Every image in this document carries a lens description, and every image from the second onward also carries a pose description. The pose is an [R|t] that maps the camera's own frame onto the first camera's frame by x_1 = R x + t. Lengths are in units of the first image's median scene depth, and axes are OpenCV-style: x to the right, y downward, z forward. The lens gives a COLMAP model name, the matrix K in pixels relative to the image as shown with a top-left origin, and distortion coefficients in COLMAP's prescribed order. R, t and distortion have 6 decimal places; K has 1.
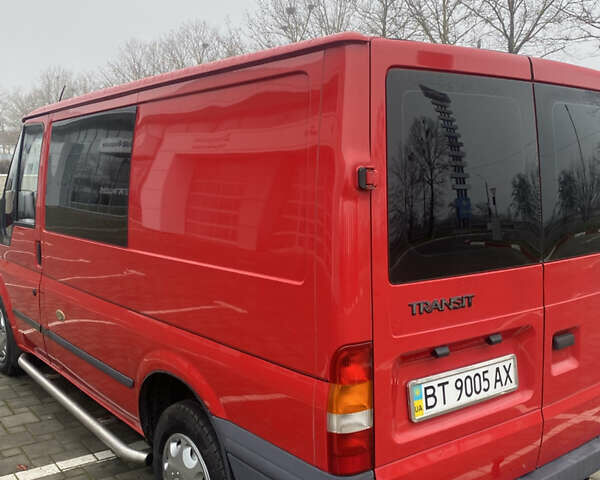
lens RADIAL K [[663.3, 0, 299.7], [0, 663.3, 233.5], [0, 0, 1]] dist [0.136284, -0.330470]
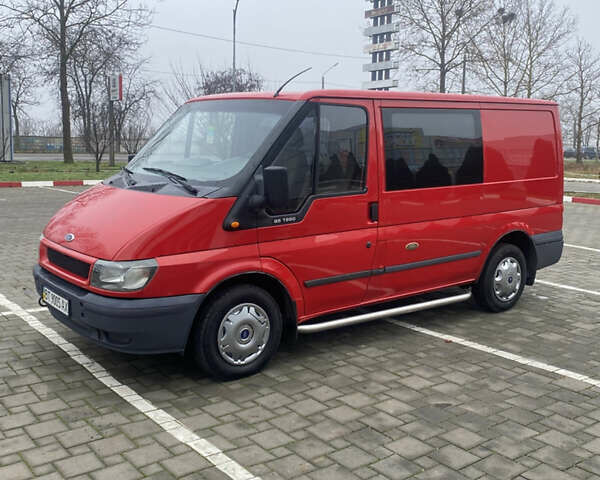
lens RADIAL K [[663.3, 0, 299.7], [0, 663.3, 233.5], [0, 0, 1]] dist [0.136284, -0.330470]
pose [[-0.031735, -0.140535, 0.989567, -2.028300], [0.098058, 0.984852, 0.143010, -0.150696], [-0.994675, 0.101574, -0.017474, 1.461460]]
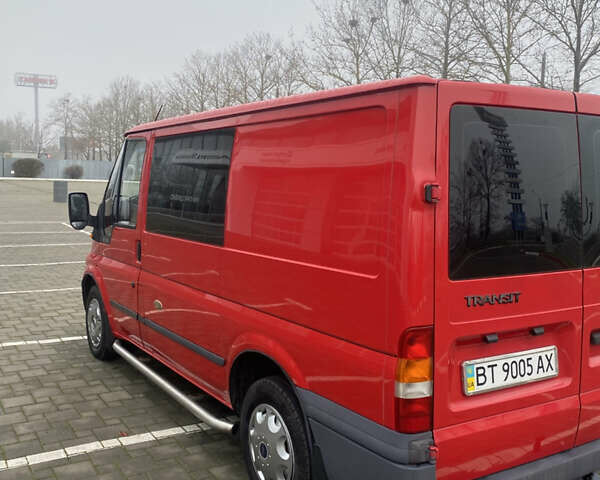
lens RADIAL K [[663.3, 0, 299.7], [0, 663.3, 233.5], [0, 0, 1]] dist [0.136284, -0.330470]
pose [[0.996177, 0.026668, -0.083186, -0.023426], [-0.027872, 0.999522, -0.013347, 0.008875], [0.082791, 0.015615, 0.996445, -0.150965]]
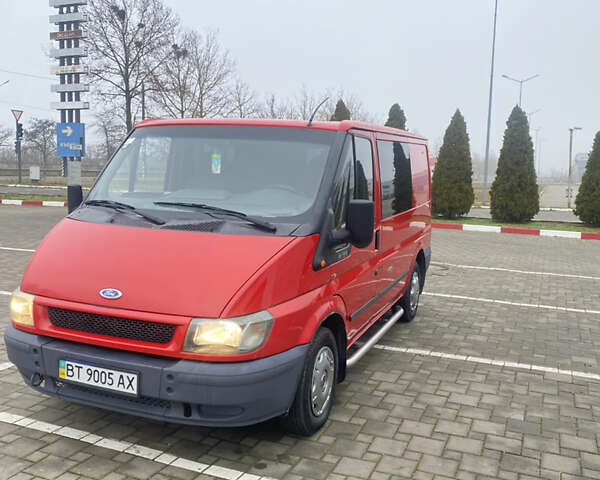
lens RADIAL K [[610.6, 0, 301.6], [0, 610.6, 229.6], [0, 0, 1]] dist [0.079204, -0.151124]
pose [[-0.523577, -0.100509, 0.846029, -1.637987], [0.070576, 0.984487, 0.160635, -0.235314], [-0.849050, 0.143814, -0.508361, 2.155711]]
